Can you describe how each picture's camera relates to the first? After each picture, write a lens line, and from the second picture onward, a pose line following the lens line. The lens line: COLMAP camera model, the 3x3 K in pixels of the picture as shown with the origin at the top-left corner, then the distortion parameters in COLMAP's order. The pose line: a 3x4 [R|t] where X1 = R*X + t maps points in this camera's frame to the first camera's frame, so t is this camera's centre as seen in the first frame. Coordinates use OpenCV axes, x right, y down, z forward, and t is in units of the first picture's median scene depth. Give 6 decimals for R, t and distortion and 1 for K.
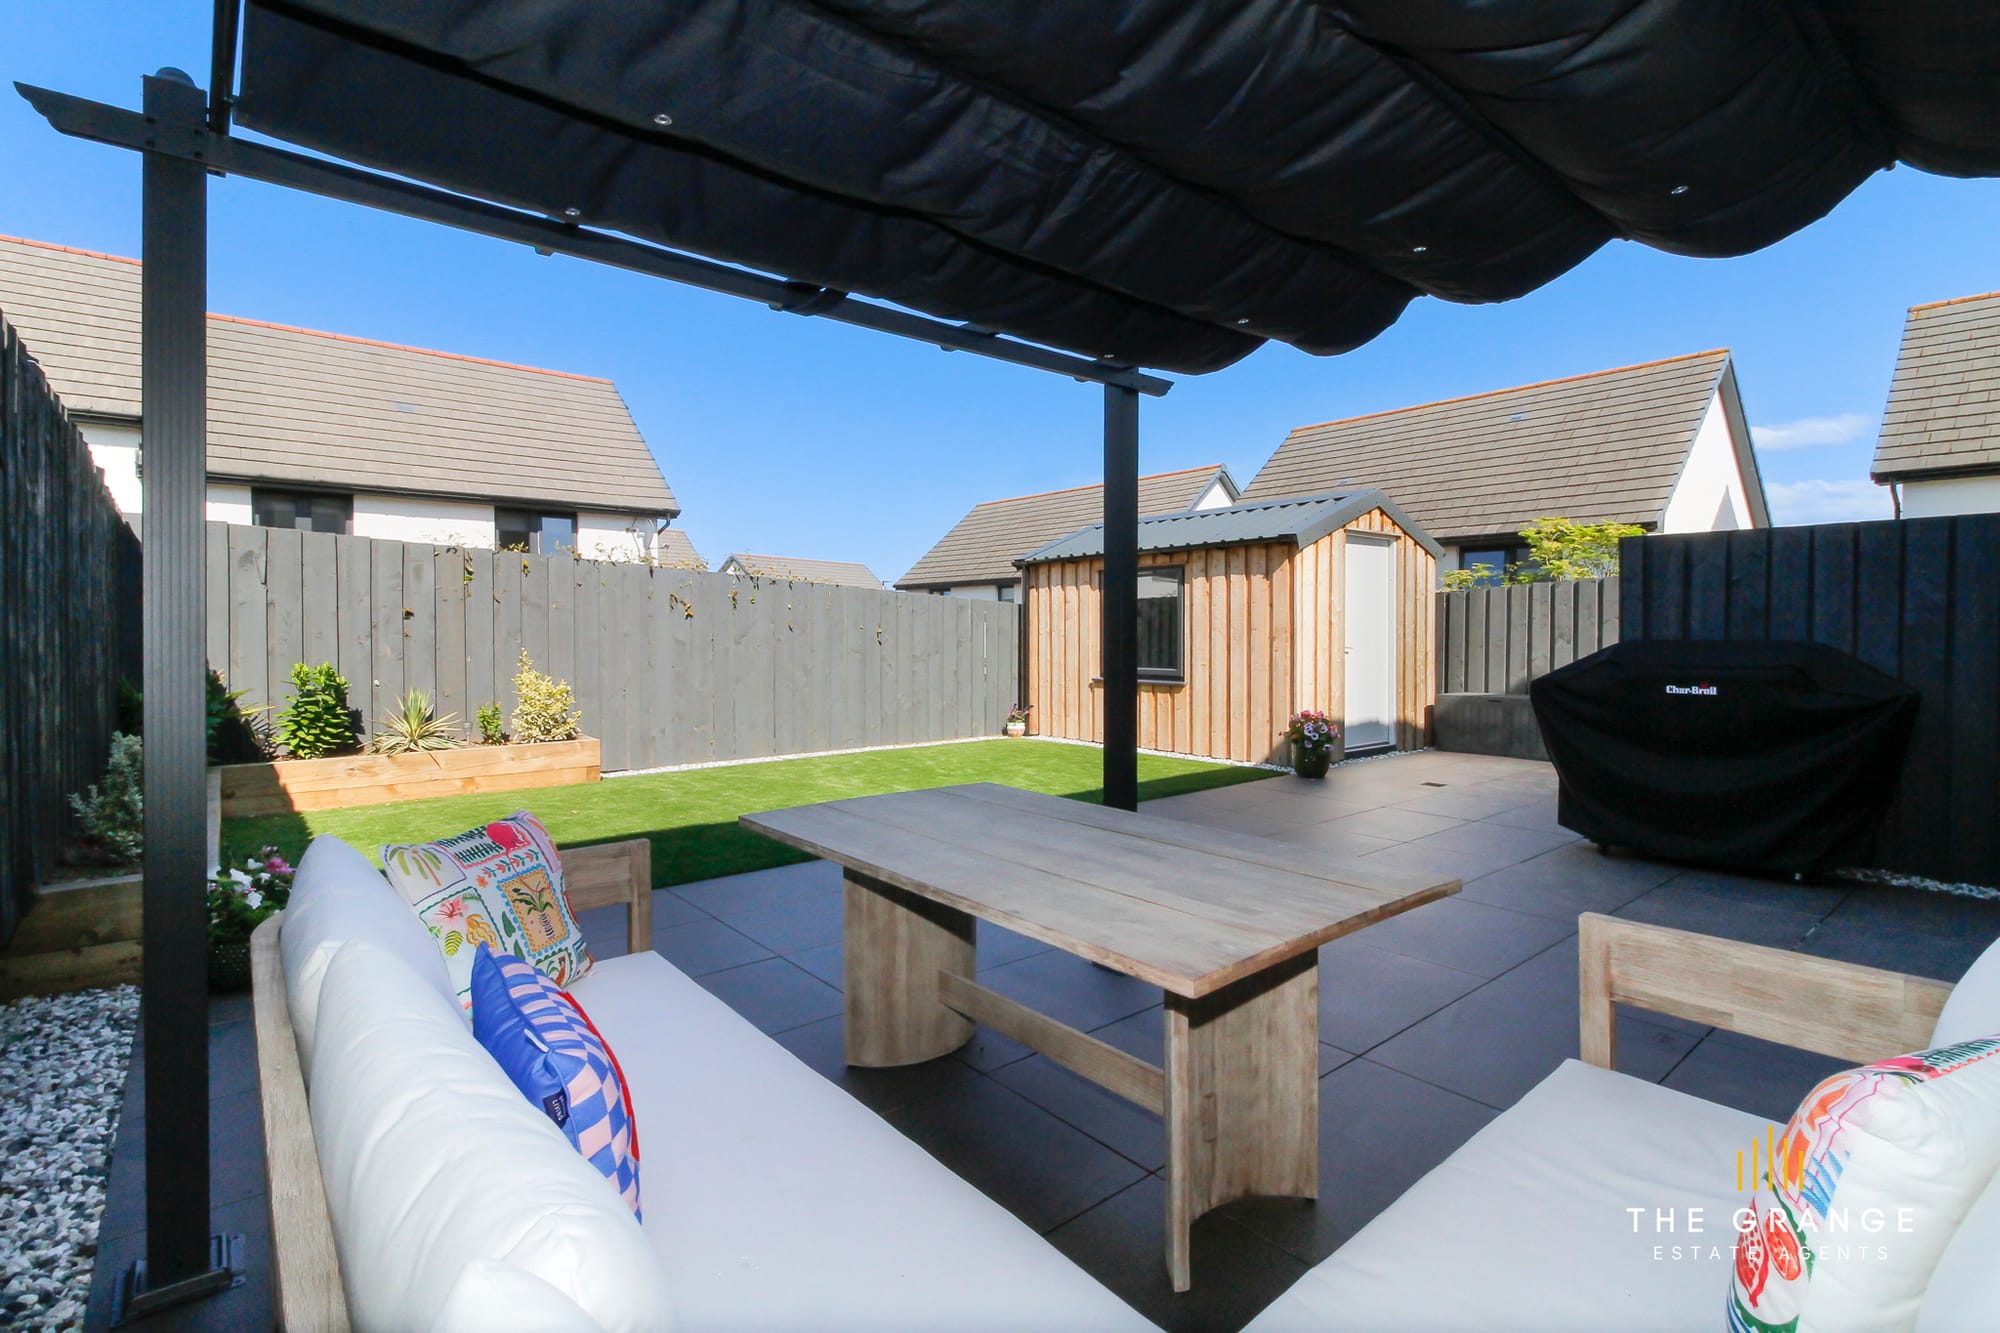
lens RADIAL K [[924.6, 0, 1008.5], [0, 924.6, 642.9], [0, 0, 1]] dist [0.025085, -0.014915]
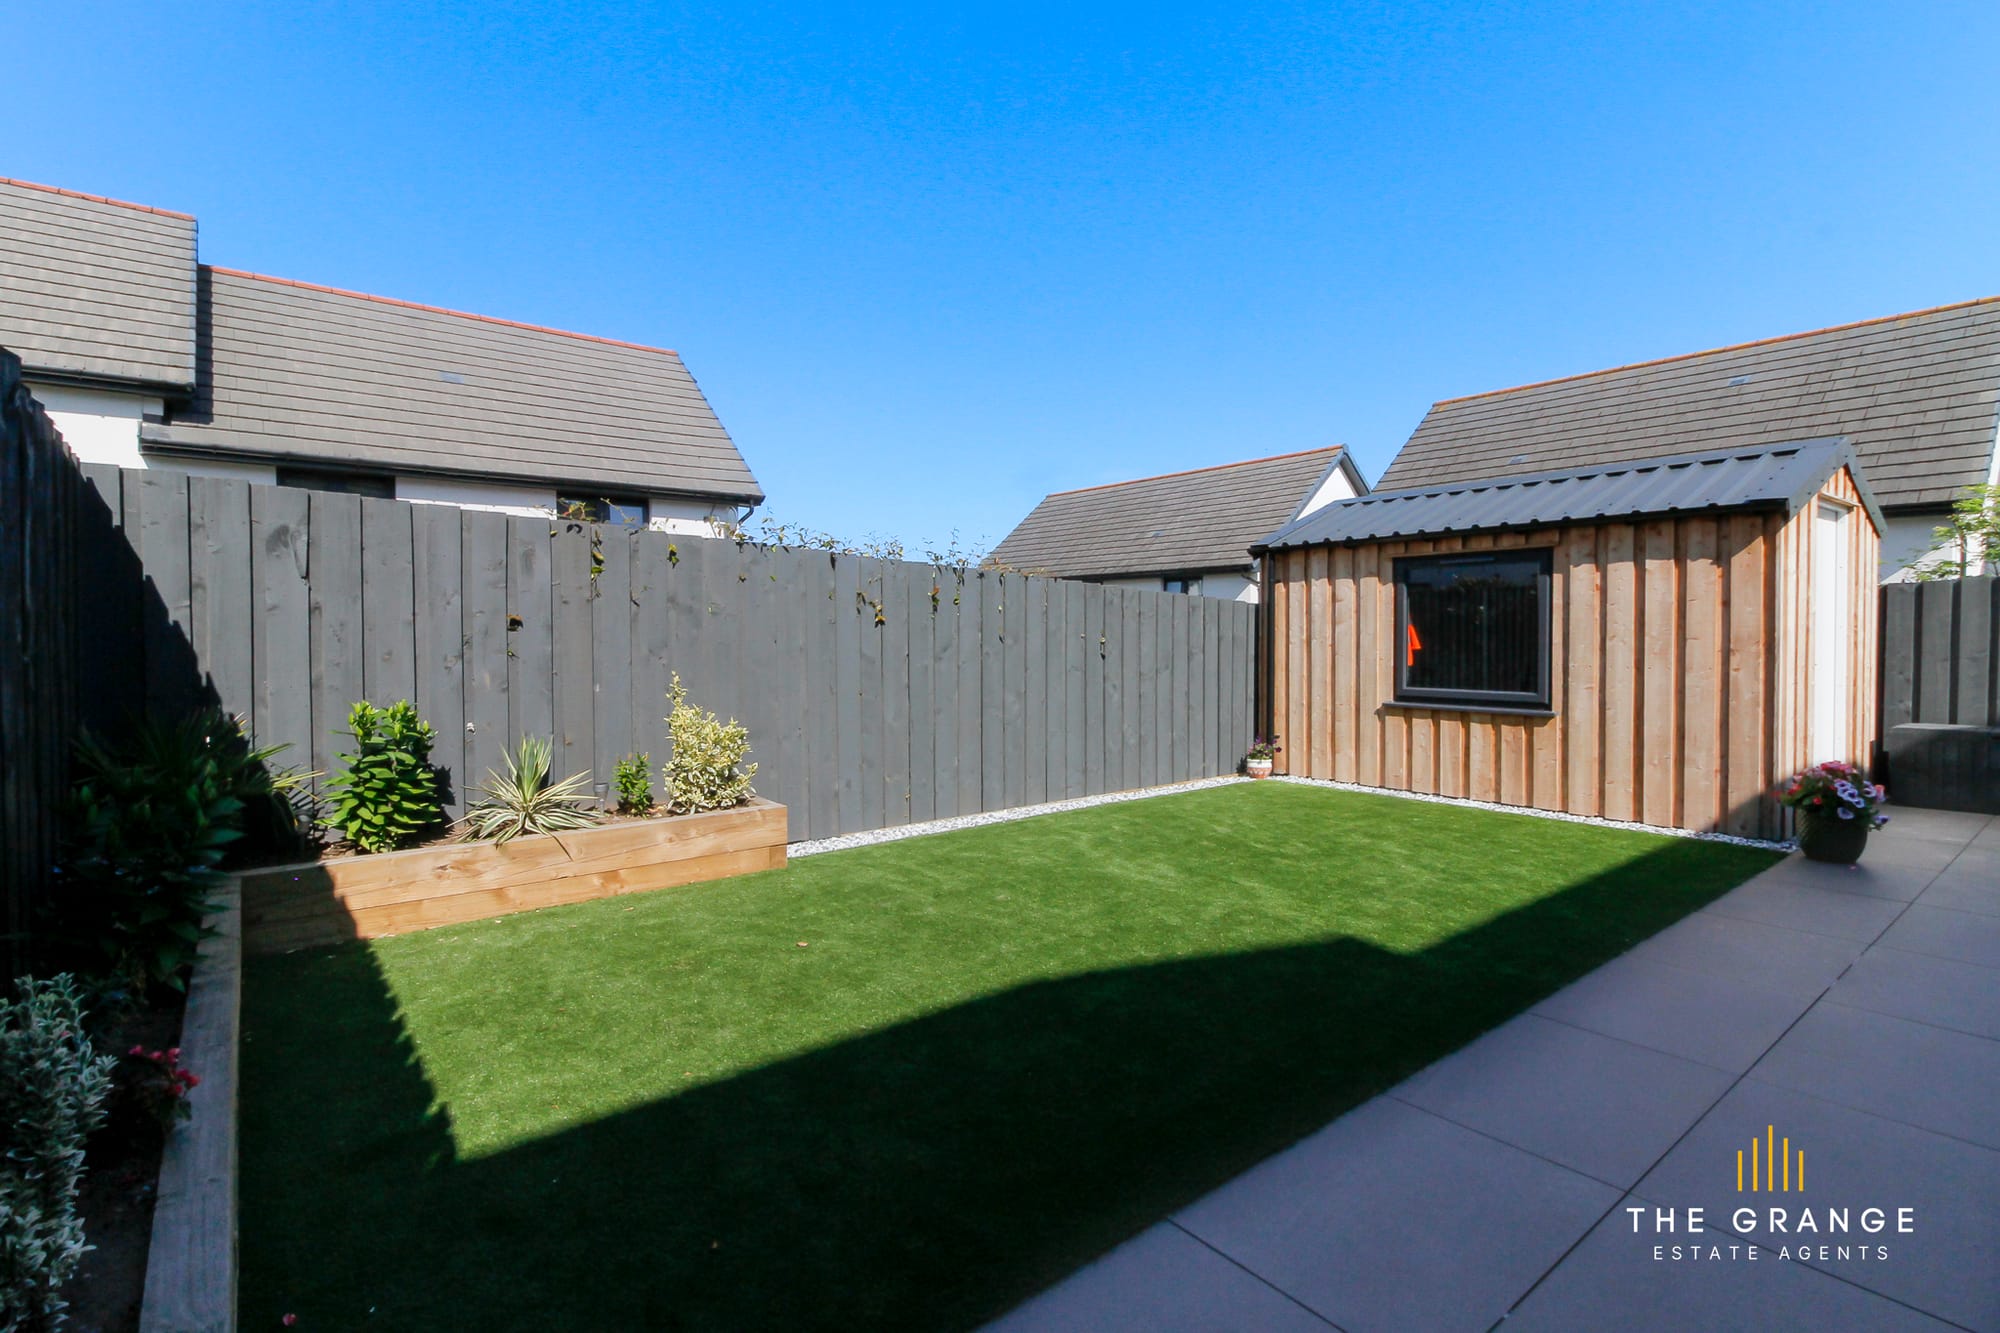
lens RADIAL K [[937.9, 0, 1004.8], [0, 937.9, 648.7], [0, 0, 1]] dist [0.018736, -0.012095]
pose [[0.999753, -0.003443, -0.021943, -0.190497], [0.003573, 0.999976, 0.005866, -0.010466], [0.021922, -0.005943, 0.999742, 0.227659]]
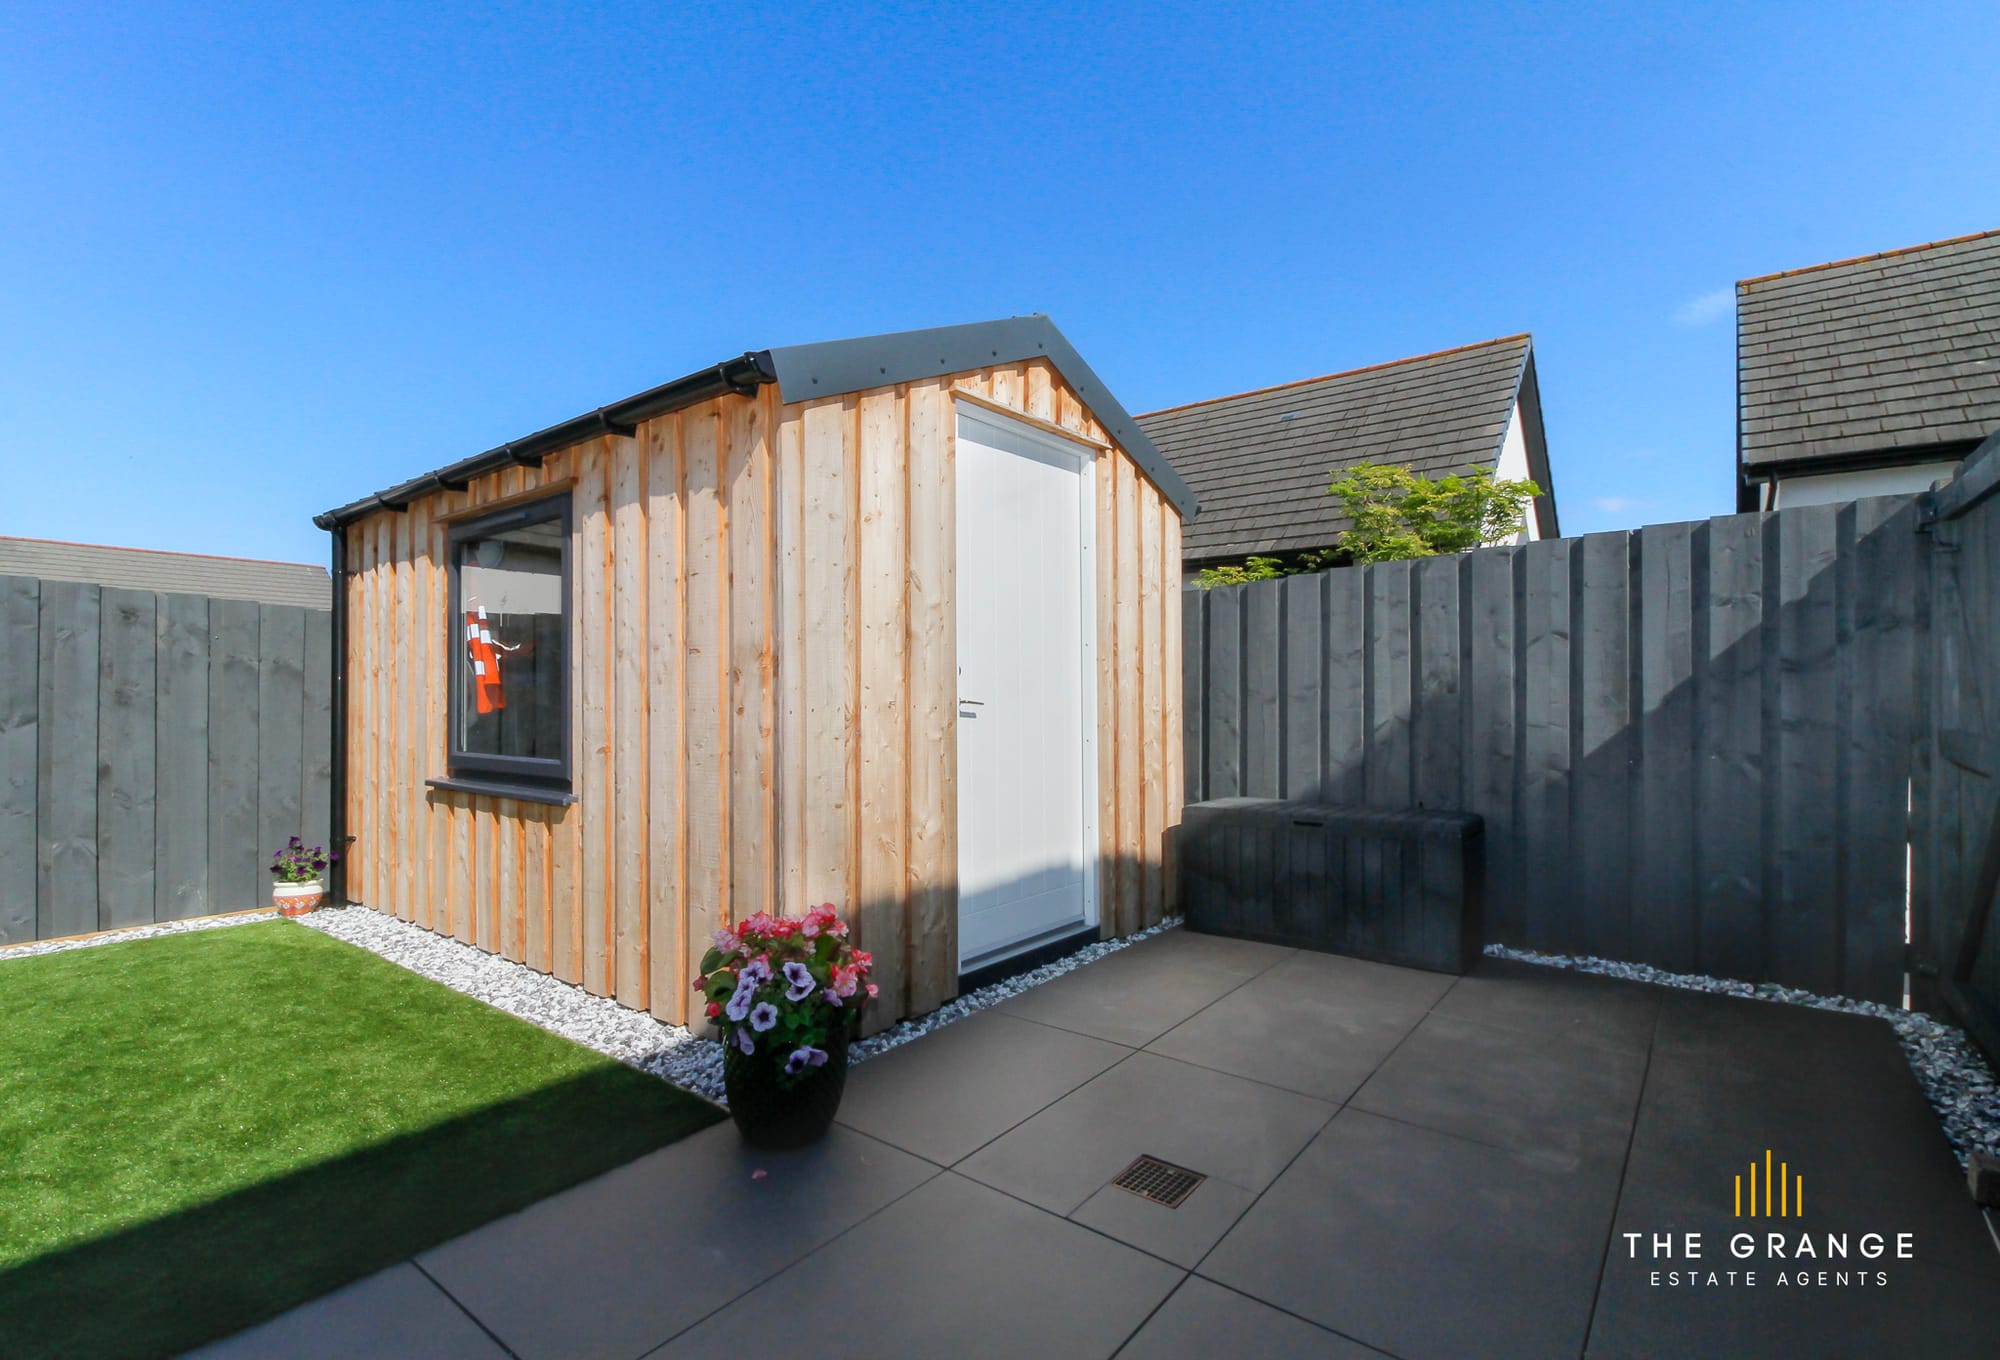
lens RADIAL K [[925.8, 0, 976.7], [0, 925.8, 685.0], [0, 0, 1]] dist [0.000119, -0.000211]
pose [[0.981779, -0.000996, 0.190021, 0.246342], [0.005286, 0.999742, -0.022071, 0.005872], [-0.189950, 0.022674, 0.981532, 0.514022]]
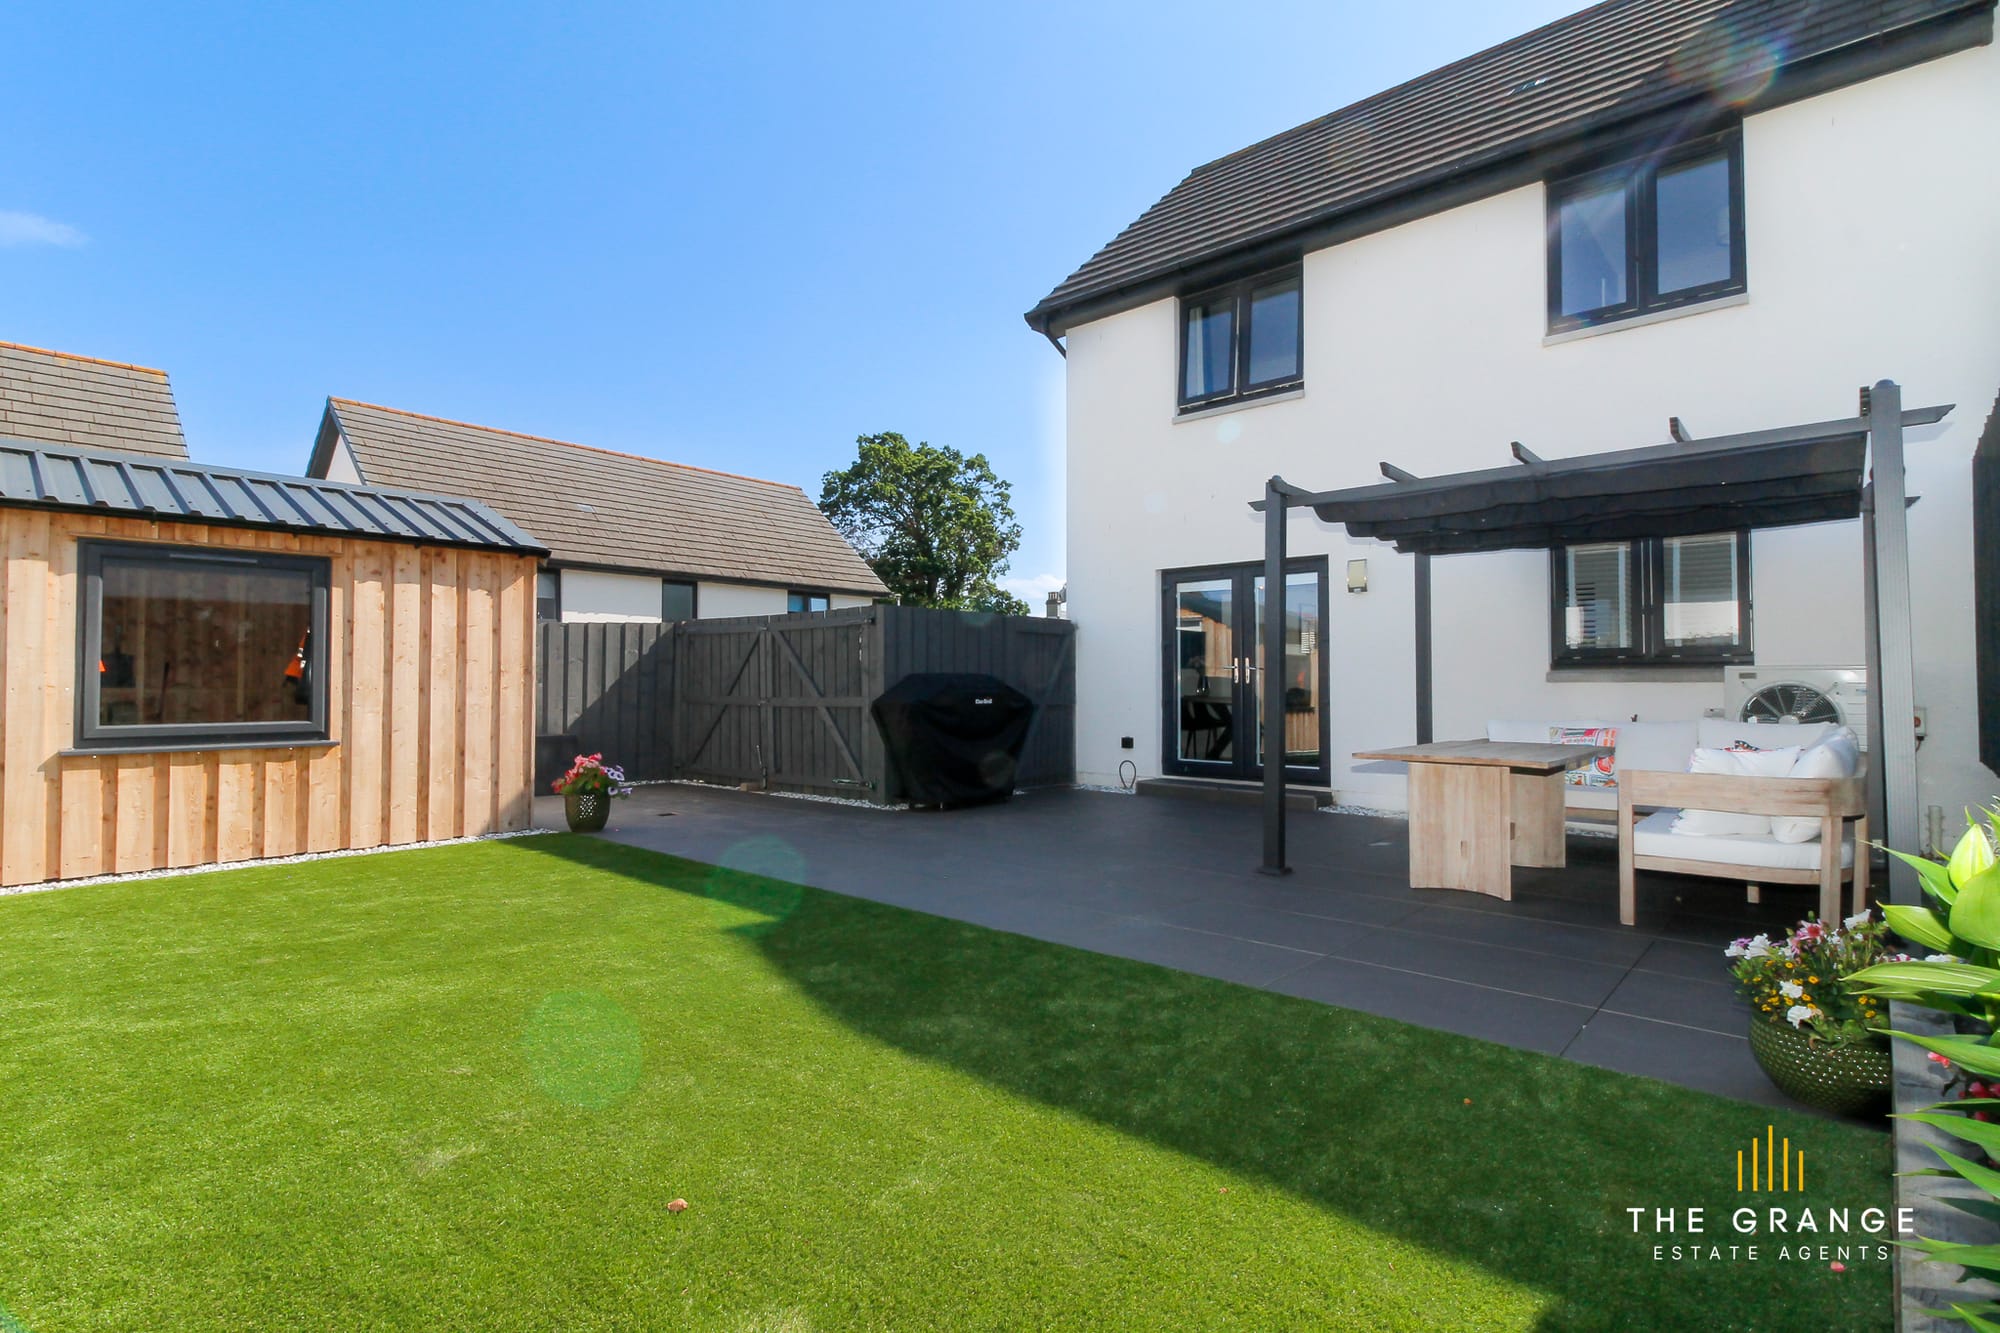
lens RADIAL K [[951.9, 0, 1000.0], [0, 951.9, 666.5], [0, 0, 1]] dist [-0.000677, -0.013634]
pose [[-0.141323, 0.022031, 0.989718, -0.460748], [0.014341, 0.999693, -0.020205, 0.009963], [-0.989860, 0.011338, -0.141596, 0.553101]]
